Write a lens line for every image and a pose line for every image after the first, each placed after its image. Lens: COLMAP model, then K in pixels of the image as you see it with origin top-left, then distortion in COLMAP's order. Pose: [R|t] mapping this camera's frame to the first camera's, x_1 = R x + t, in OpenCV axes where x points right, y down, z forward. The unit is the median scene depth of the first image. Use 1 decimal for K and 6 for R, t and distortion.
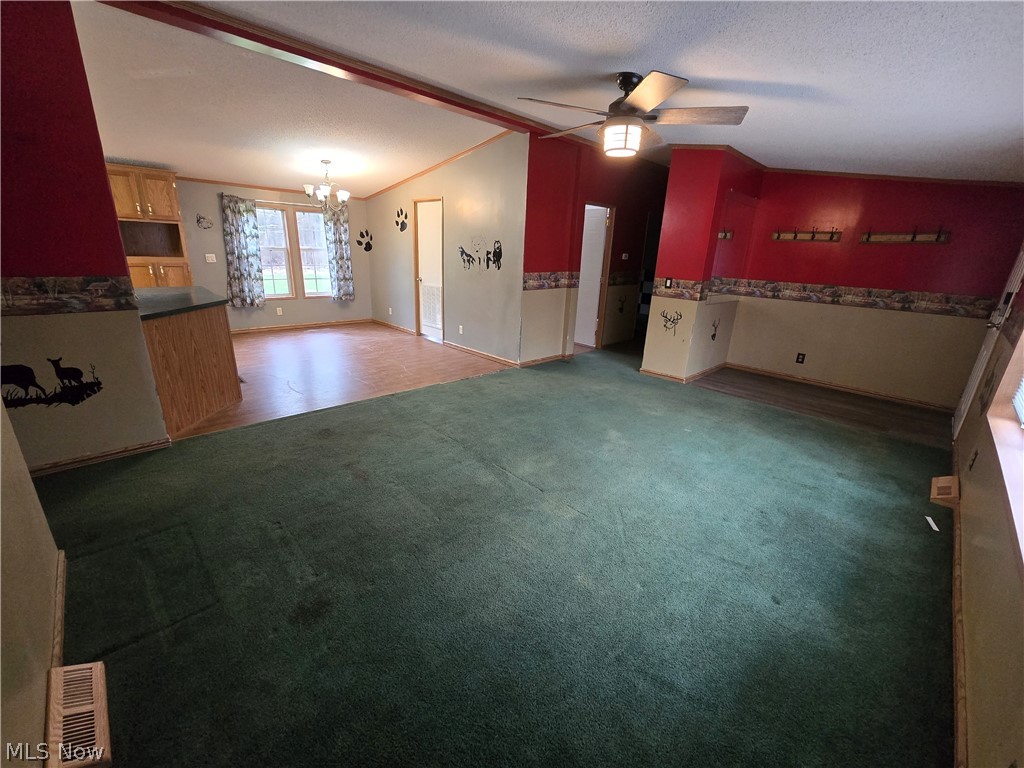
lens RADIAL K [[418.0, 0, 512.0], [0, 418.0, 384.0], [0, 0, 1]] dist [-0.002283, -0.000470]
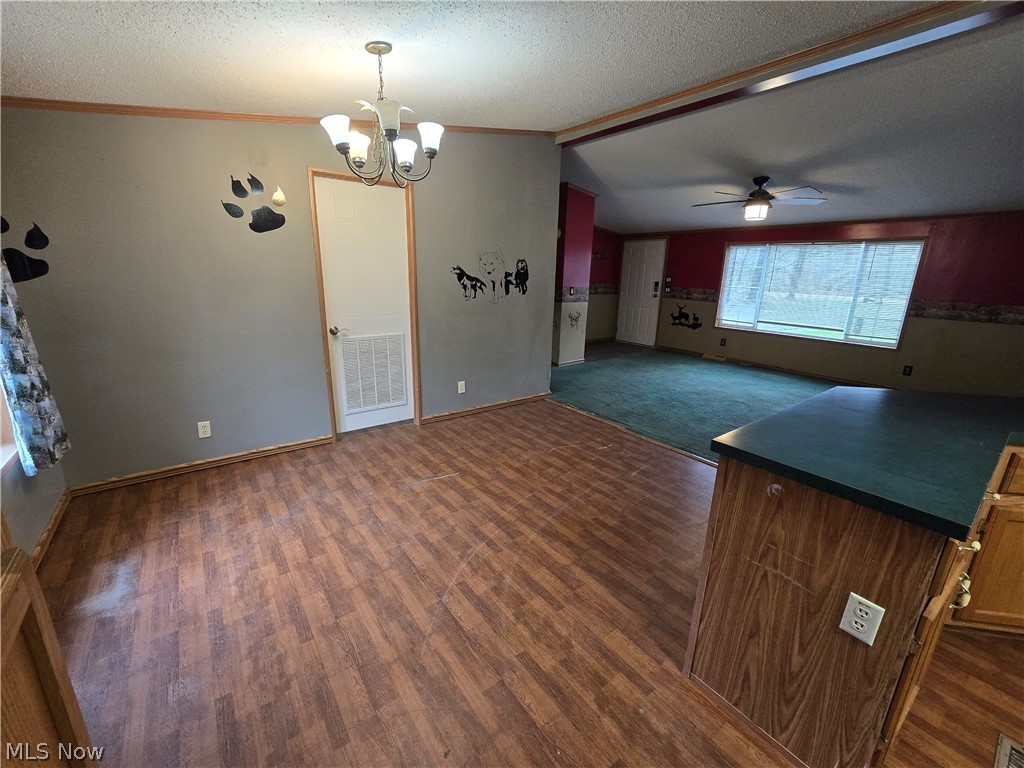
lens RADIAL K [[418.0, 0, 512.0], [0, 418.0, 384.0], [0, 0, 1]] dist [-0.002283, -0.000470]
pose [[0.122721, -0.298898, 0.946361, -0.846123], [0.284935, 0.924034, 0.254897, -0.318417], [-0.950659, 0.238370, 0.198565, 0.877479]]
